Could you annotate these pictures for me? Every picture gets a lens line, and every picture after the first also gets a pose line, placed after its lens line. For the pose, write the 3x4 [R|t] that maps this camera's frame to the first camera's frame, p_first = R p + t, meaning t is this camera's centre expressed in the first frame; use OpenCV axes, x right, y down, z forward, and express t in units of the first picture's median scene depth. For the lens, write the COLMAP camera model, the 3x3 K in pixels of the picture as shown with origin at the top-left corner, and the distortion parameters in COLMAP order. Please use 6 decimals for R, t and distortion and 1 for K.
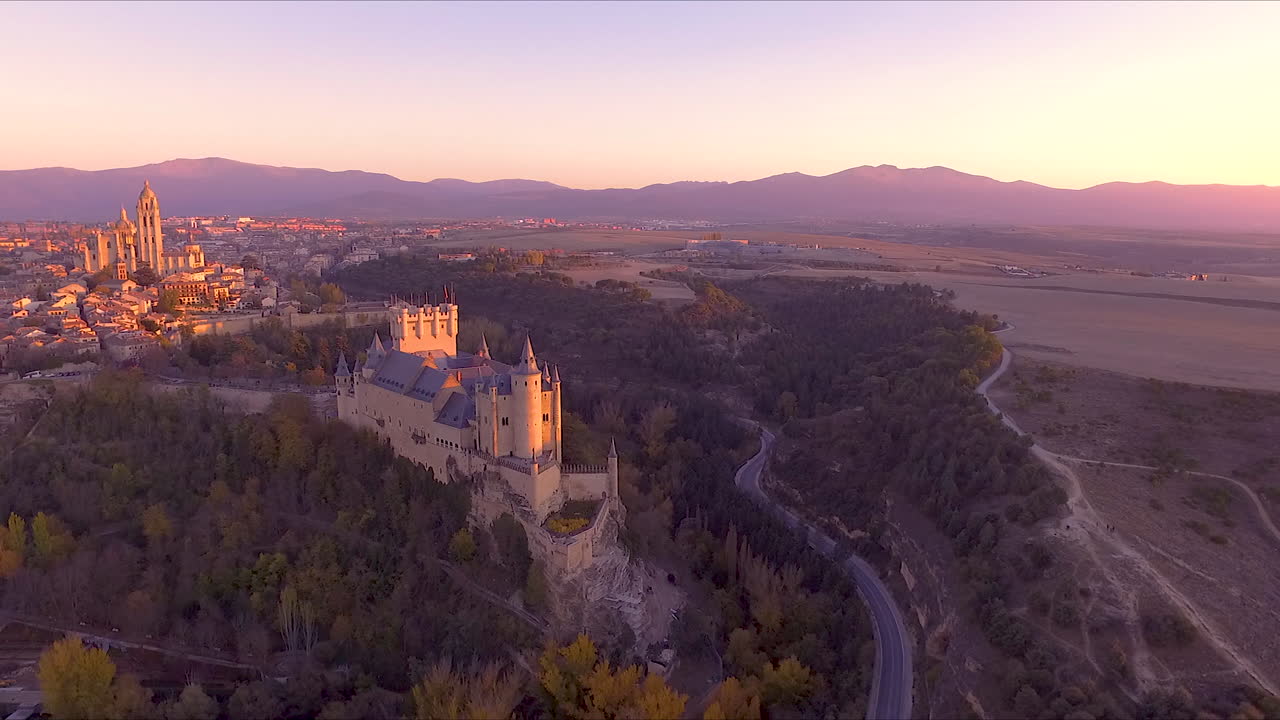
lens RADIAL K [[938.1, 0, 640.0], [0, 938.1, 360.0], [0, 0, 1]] dist [-0.065449, -0.001003]
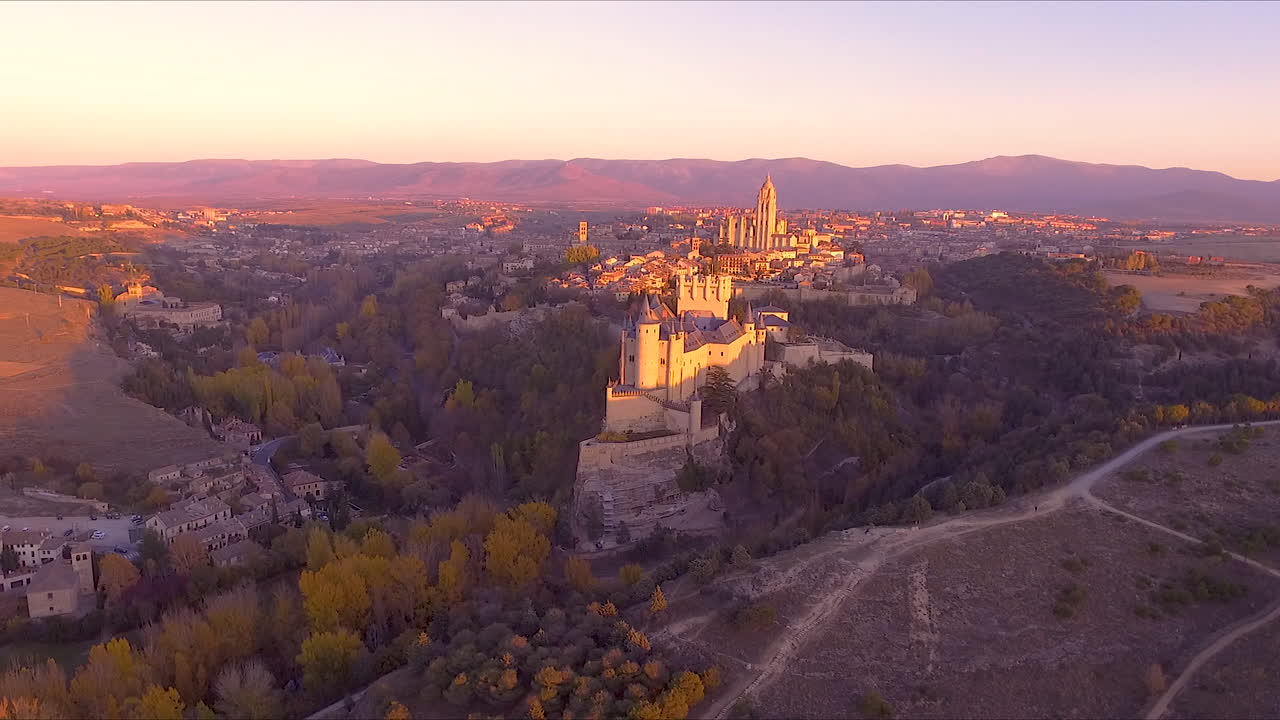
lens RADIAL K [[938.1, 0, 640.0], [0, 938.1, 360.0], [0, 0, 1]] dist [-0.065449, -0.001003]
pose [[0.638320, 0.139898, -0.756952, 0.402228], [-0.137582, 0.988247, 0.066625, -0.010066], [0.757376, 0.061615, 0.650065, 0.074281]]
